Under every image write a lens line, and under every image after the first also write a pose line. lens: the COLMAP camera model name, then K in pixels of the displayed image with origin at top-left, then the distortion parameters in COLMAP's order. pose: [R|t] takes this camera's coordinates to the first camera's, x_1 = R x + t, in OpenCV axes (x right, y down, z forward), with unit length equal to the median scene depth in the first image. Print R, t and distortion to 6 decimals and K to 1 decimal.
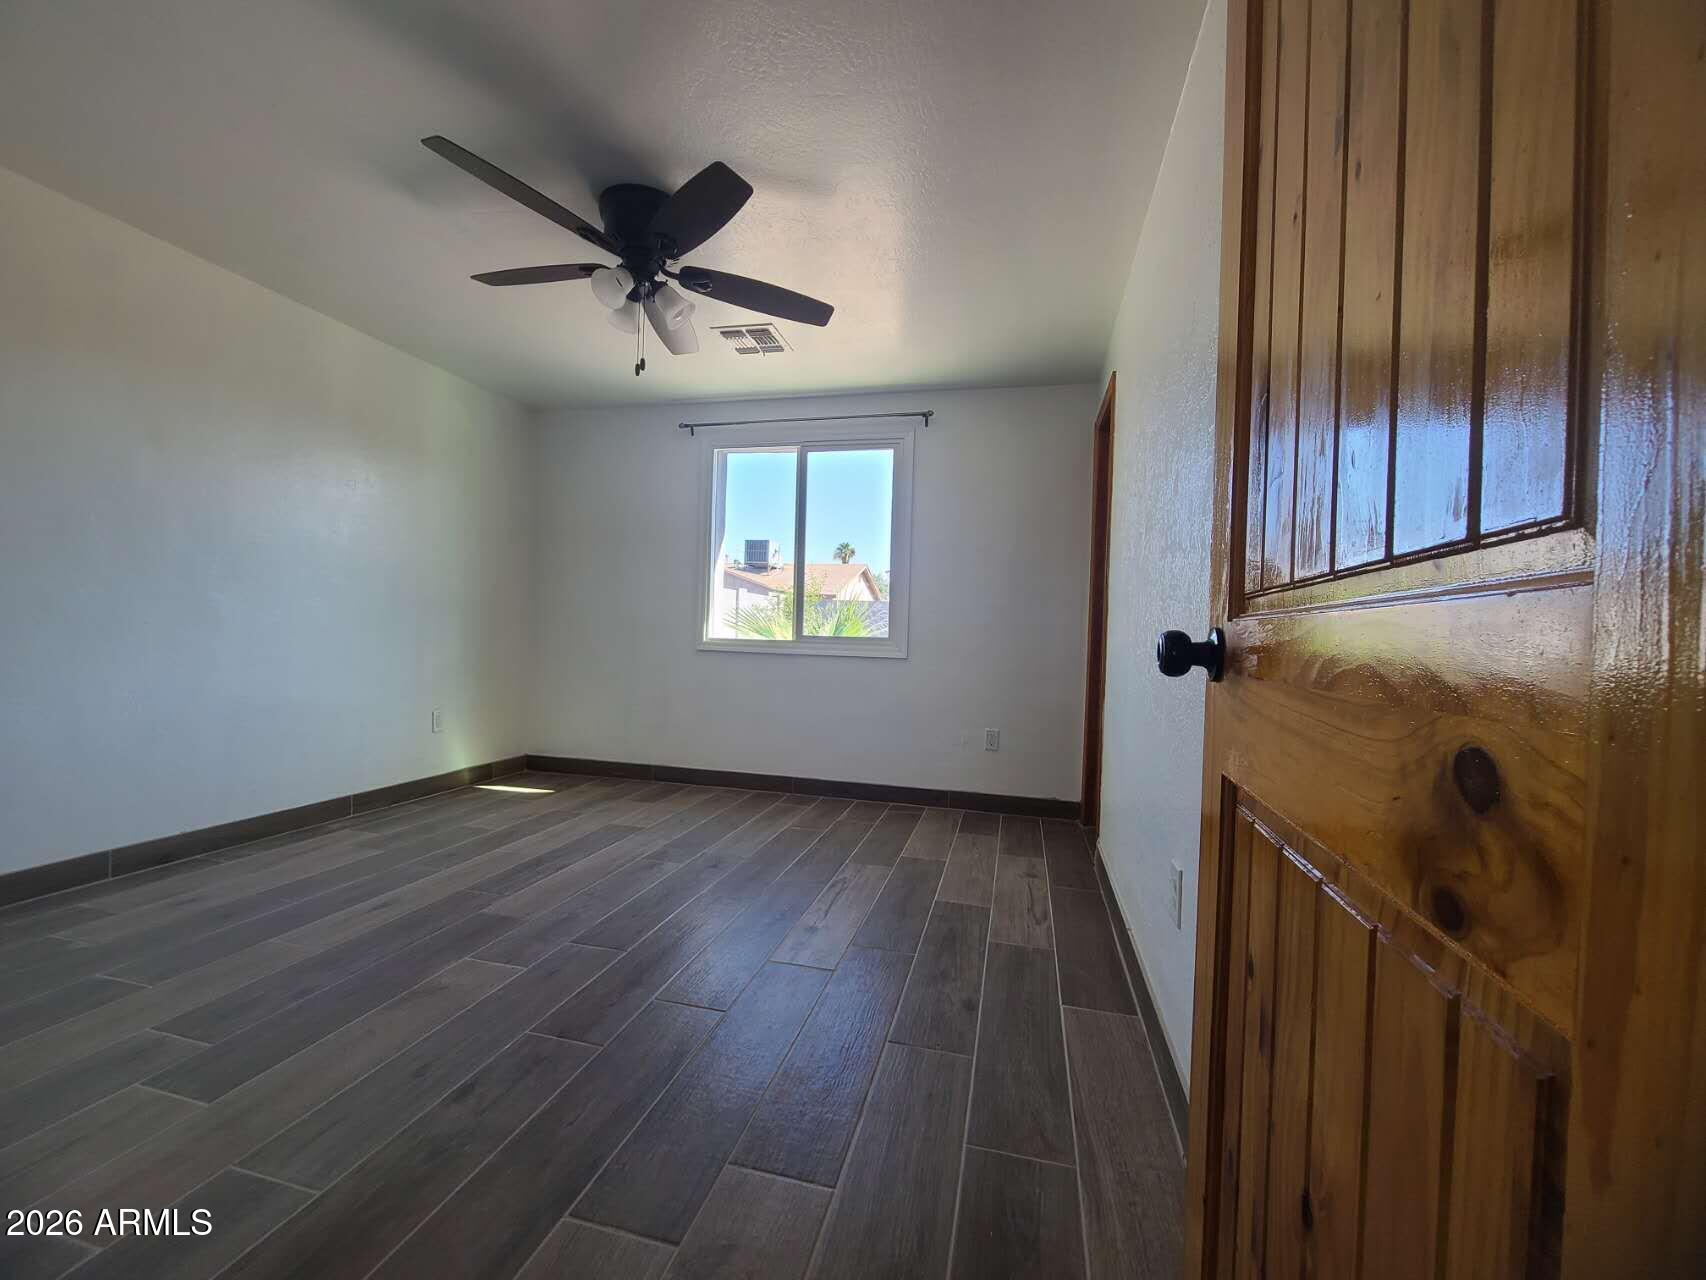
lens RADIAL K [[699.4, 0, 853.0], [0, 699.4, 640.0], [0, 0, 1]] dist [-0.011013, 0.000031]
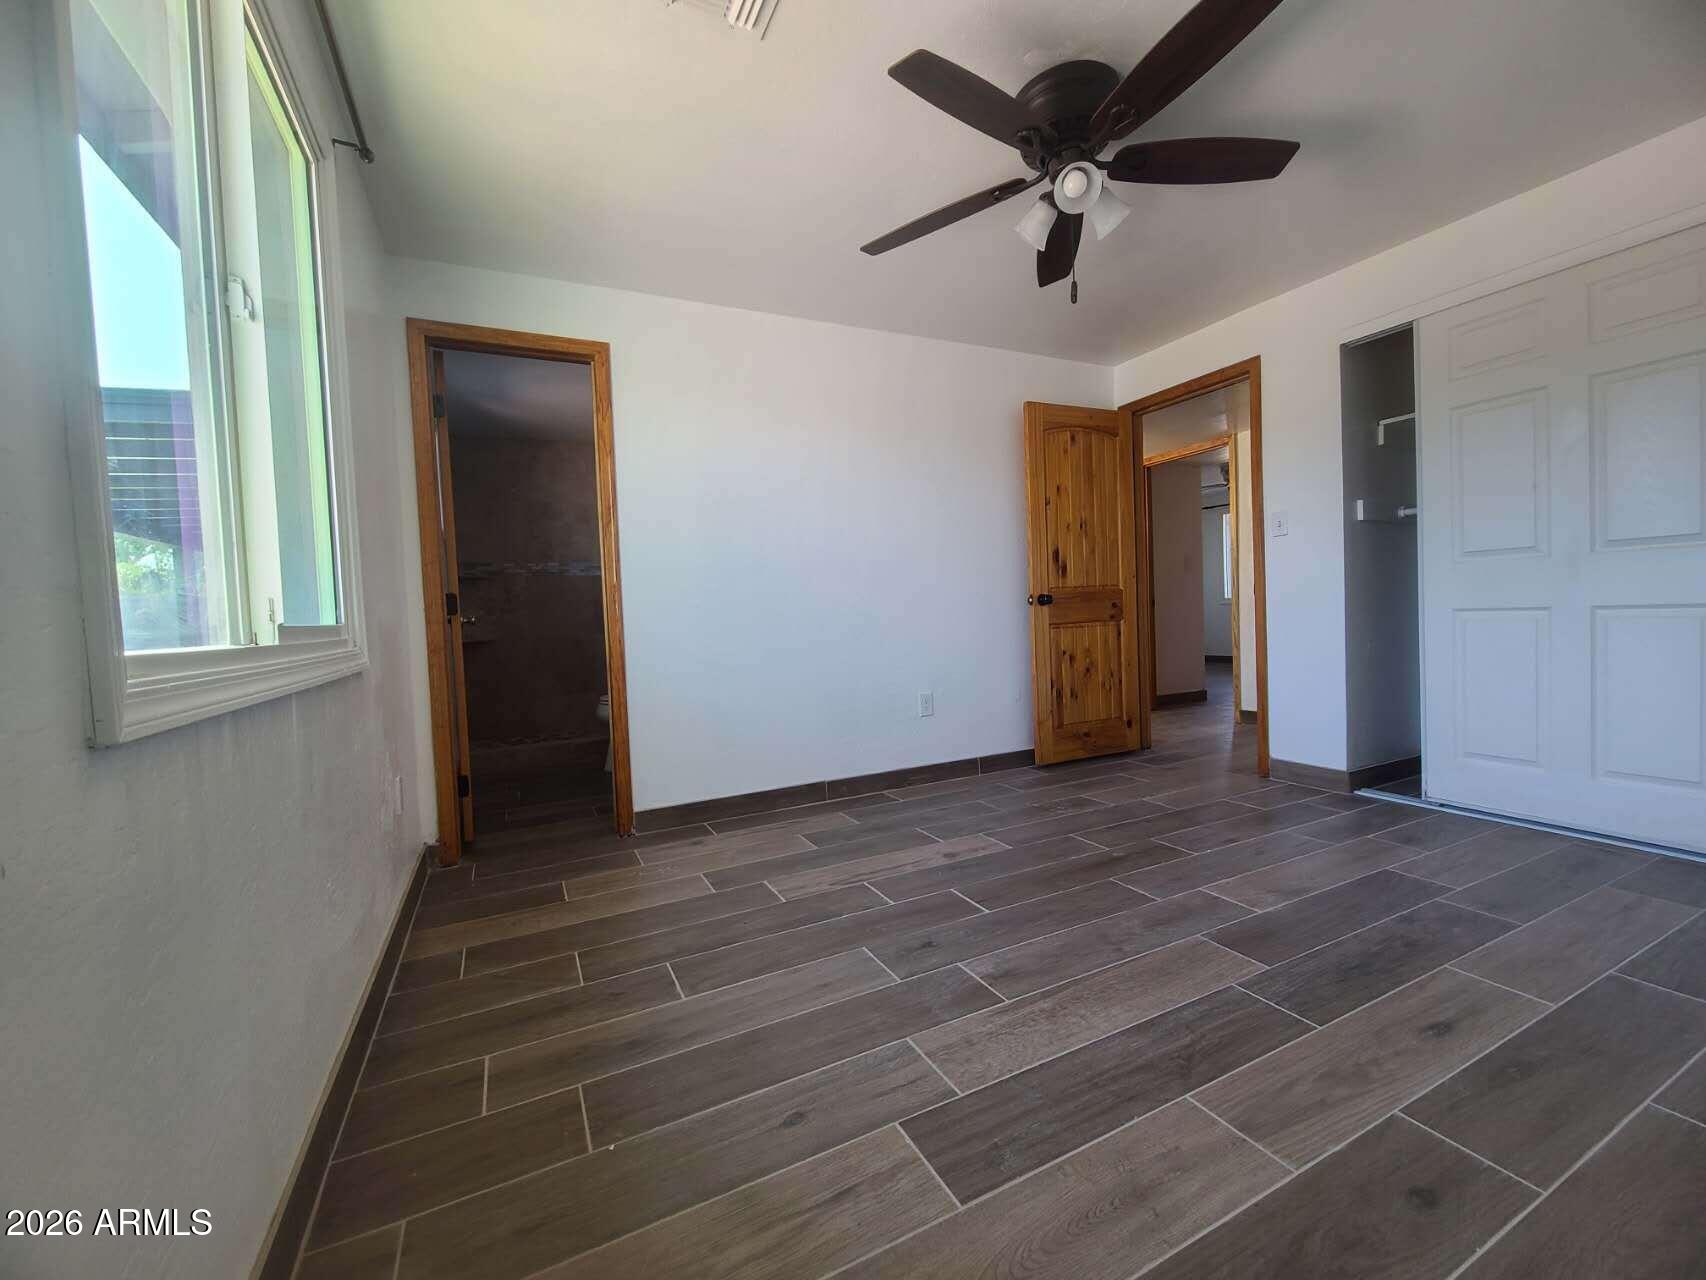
lens RADIAL K [[699.4, 0, 853.0], [0, 699.4, 640.0], [0, 0, 1]] dist [-0.011013, 0.000031]
pose [[-0.644029, -0.036705, 0.764120, -0.675028], [0.028043, 0.997044, 0.071529, -0.023001], [-0.764487, 0.067495, -0.641096, 1.504618]]
